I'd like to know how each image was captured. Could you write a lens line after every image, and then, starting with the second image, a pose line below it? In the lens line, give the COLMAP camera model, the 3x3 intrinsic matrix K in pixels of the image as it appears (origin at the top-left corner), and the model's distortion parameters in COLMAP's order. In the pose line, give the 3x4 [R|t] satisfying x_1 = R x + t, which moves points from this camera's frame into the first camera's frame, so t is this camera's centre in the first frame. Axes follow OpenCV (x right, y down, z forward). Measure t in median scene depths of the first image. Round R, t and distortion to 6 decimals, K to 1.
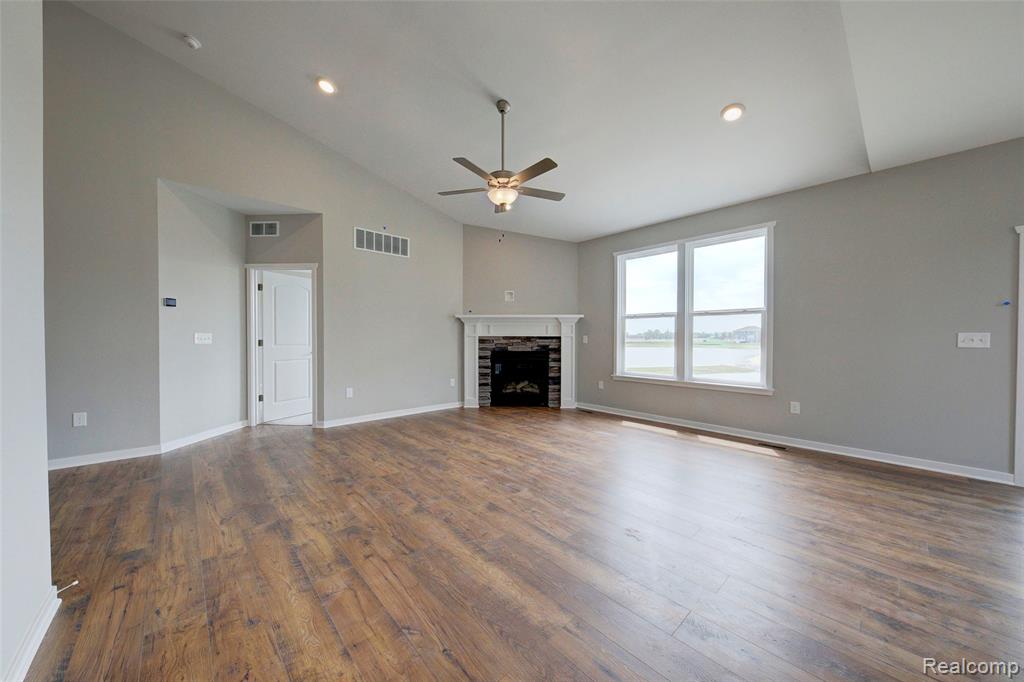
lens RADIAL K [[359.4, 0, 516.6], [0, 359.4, 342.7], [0, 0, 1]] dist [-0.000415, -0.000195]
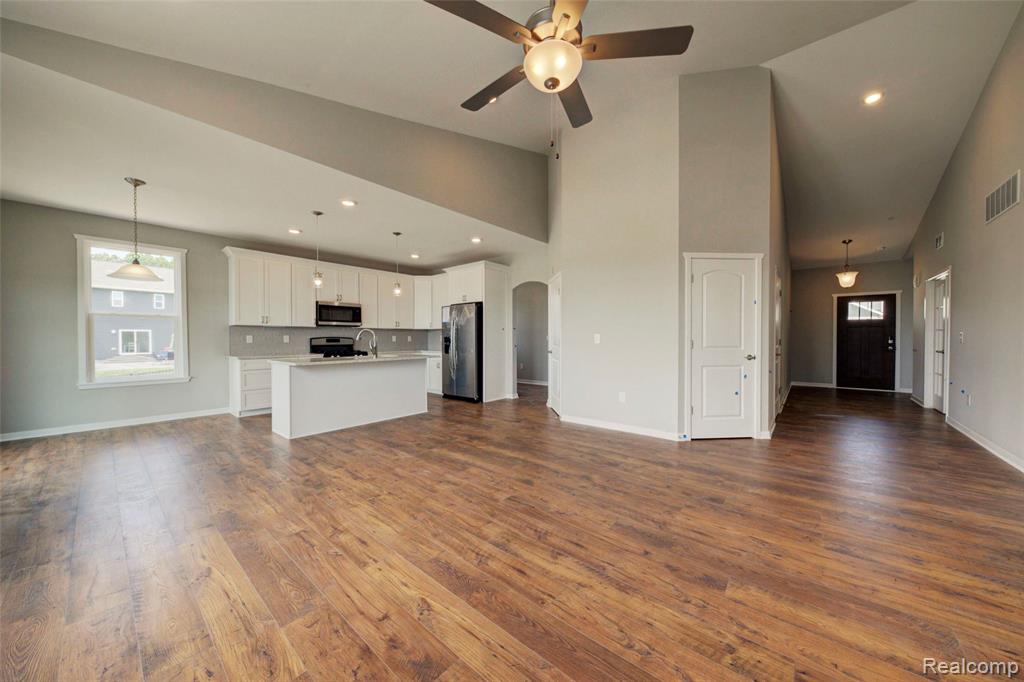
lens RADIAL K [[350.9, 0, 517.1], [0, 350.9, 342.4], [0, 0, 1]] dist [0.005835, -0.004812]
pose [[-0.991903, 0.002410, -0.126974, 0.057929], [-0.001269, 0.999582, 0.028891, -0.015925], [0.126990, 0.028819, -0.991485, 1.092652]]
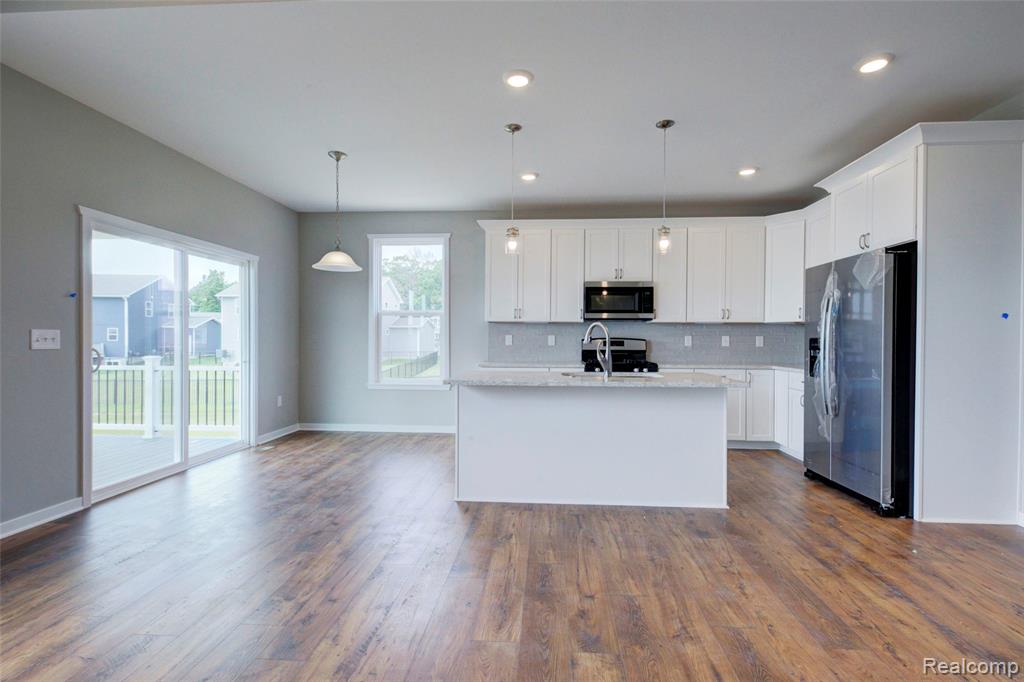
lens RADIAL K [[468.1, 0, 516.6], [0, 468.1, 342.8], [0, 0, 1]] dist [0.014823, -0.000337]
pose [[-0.683525, -0.010809, 0.729847, -0.081191], [0.005729, 0.999780, 0.020173, -0.008694], [-0.729905, 0.017970, -0.683313, 0.600527]]
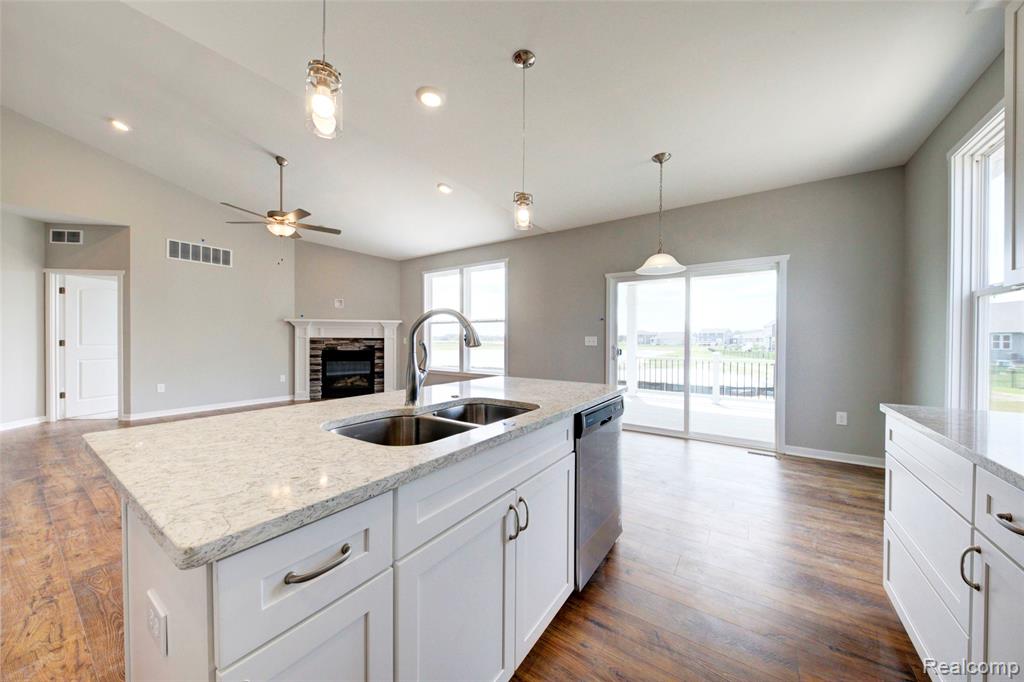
lens RADIAL K [[350.9, 0, 517.1], [0, 350.9, 342.4], [0, 0, 1]] dist [0.005835, -0.004812]
pose [[0.974193, 0.000912, 0.225714, 0.363280], [0.000552, 0.999979, -0.006421, 0.006302], [-0.225715, 0.006380, 0.974172, -0.307841]]
